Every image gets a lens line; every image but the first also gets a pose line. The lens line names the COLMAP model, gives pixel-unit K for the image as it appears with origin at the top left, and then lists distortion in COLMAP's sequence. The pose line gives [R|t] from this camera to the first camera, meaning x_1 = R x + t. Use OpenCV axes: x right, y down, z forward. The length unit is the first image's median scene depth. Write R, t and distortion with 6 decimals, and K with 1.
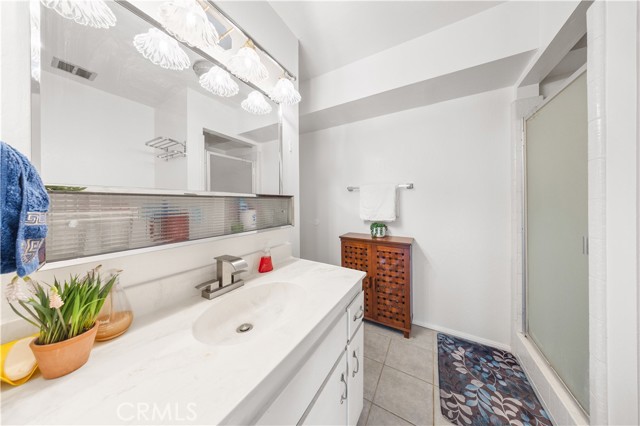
lens RADIAL K [[191.4, 0, 320.1], [0, 191.4, 201.1], [0, 0, 1]] dist [0.001134, -0.000129]
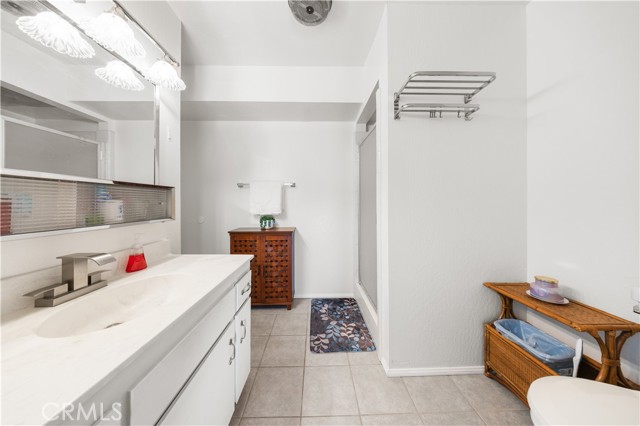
lens RADIAL K [[191.4, 0, 320.1], [0, 191.4, 201.1], [0, 0, 1]] dist [0.001134, -0.000129]
pose [[0.852960, 0.003942, 0.521961, -0.019910], [-0.004673, 0.999989, 0.000083, 0.035464], [-0.521955, -0.002510, 0.852969, -0.170025]]
